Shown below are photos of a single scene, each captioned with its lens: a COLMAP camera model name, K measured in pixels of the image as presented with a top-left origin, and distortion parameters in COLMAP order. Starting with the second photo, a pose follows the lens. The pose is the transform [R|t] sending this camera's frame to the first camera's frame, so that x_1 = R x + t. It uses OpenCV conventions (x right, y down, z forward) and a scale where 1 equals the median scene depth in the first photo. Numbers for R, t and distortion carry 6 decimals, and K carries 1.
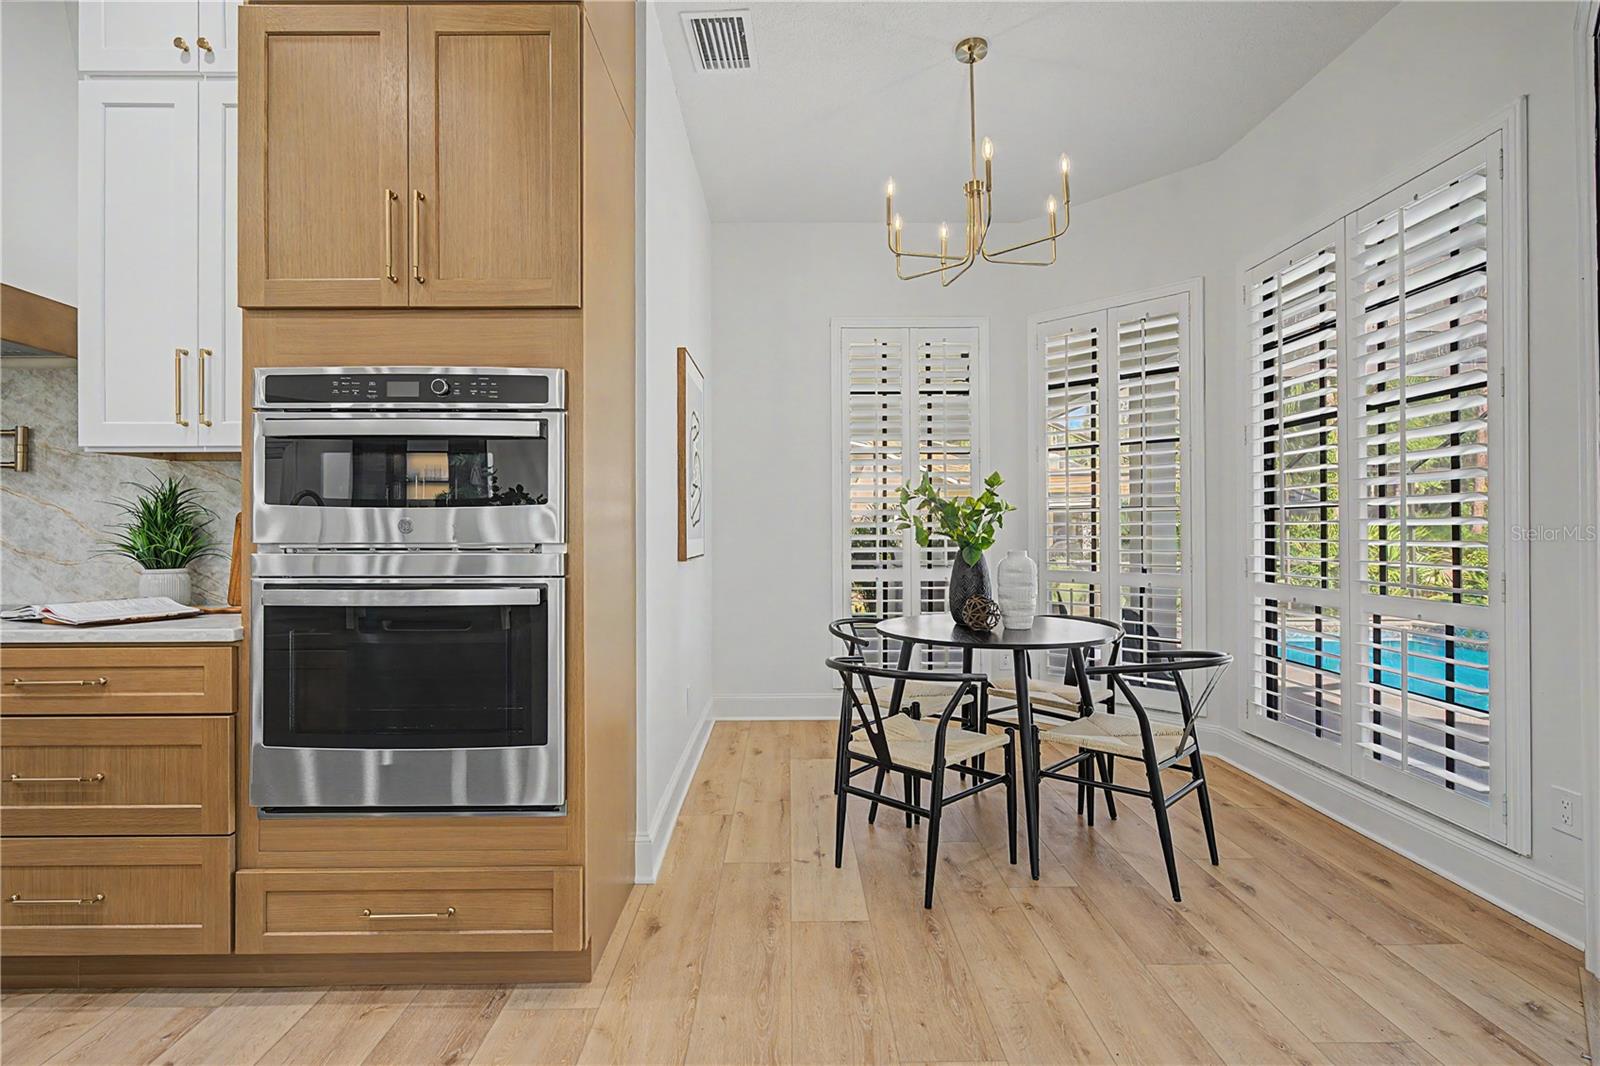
lens RADIAL K [[728.4, 0, 800.6], [0, 728.4, 529.8], [0, 0, 1]] dist [0.005035, -0.002774]
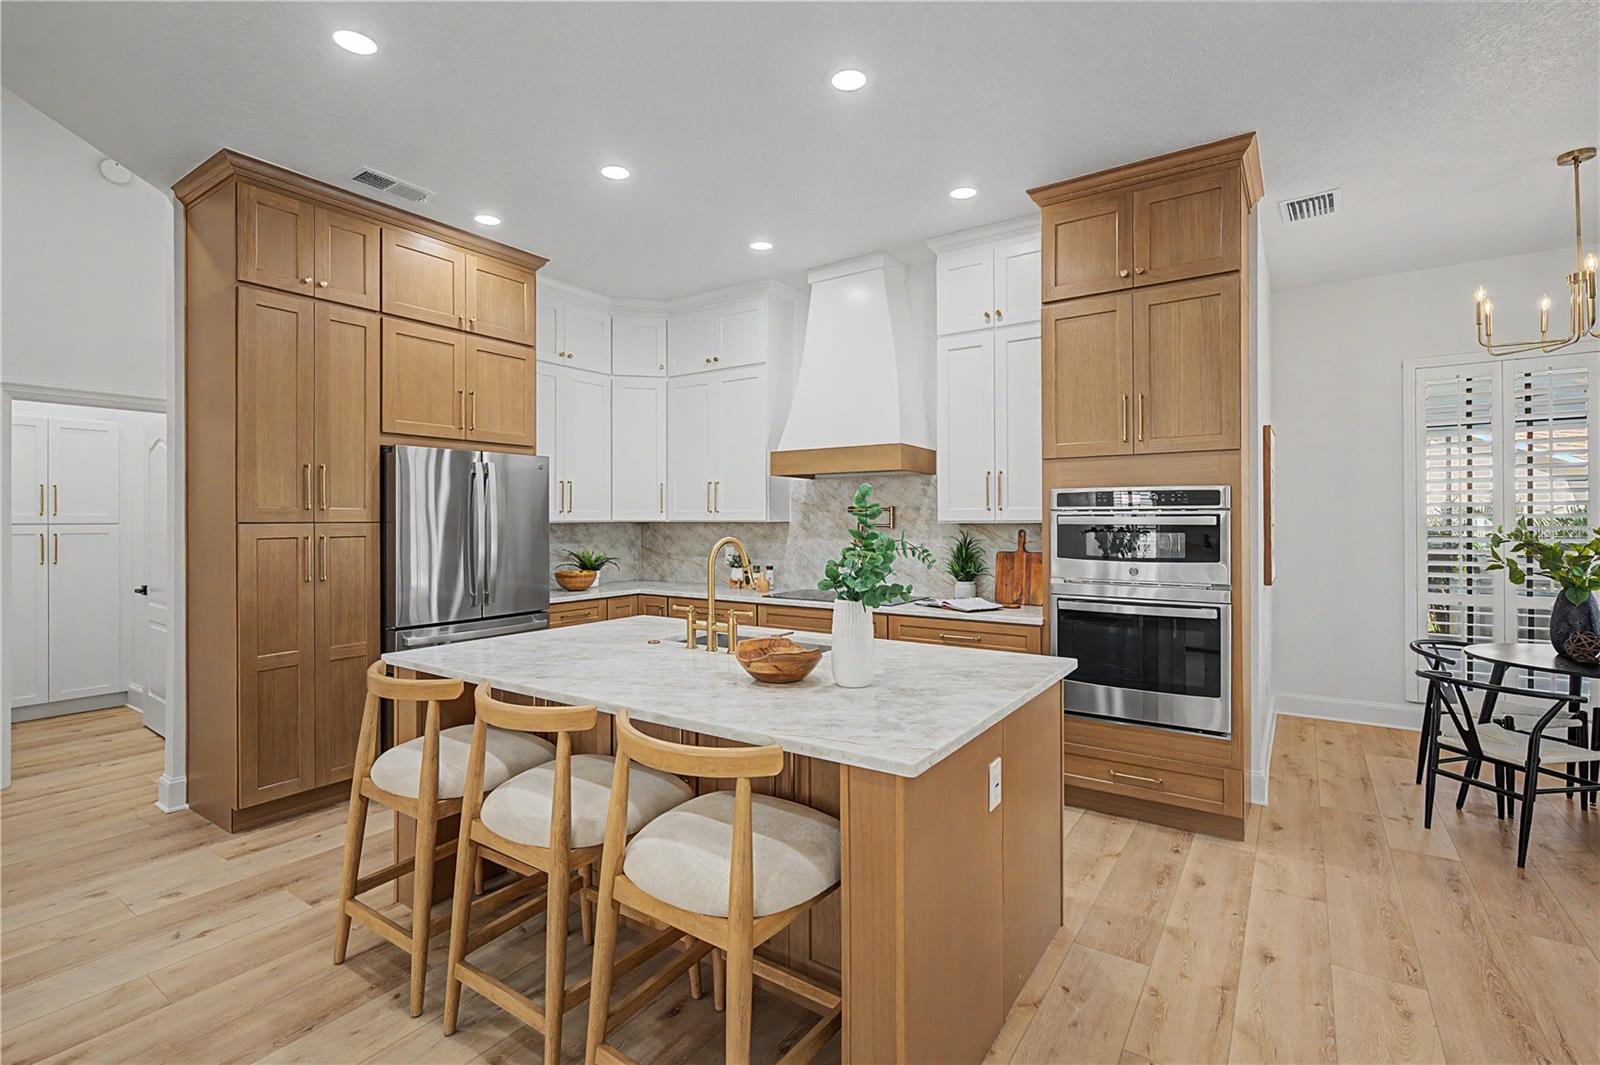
lens RADIAL K [[728.4, 0, 793.3], [0, 728.4, 520.7], [0, 0, 1]] dist [0.005035, -0.002774]
pose [[0.812399, -0.000296, -0.583102, -0.109864], [0.002590, 0.999992, 0.003101, -0.101322], [0.583096, -0.004029, 0.812393, -0.737226]]
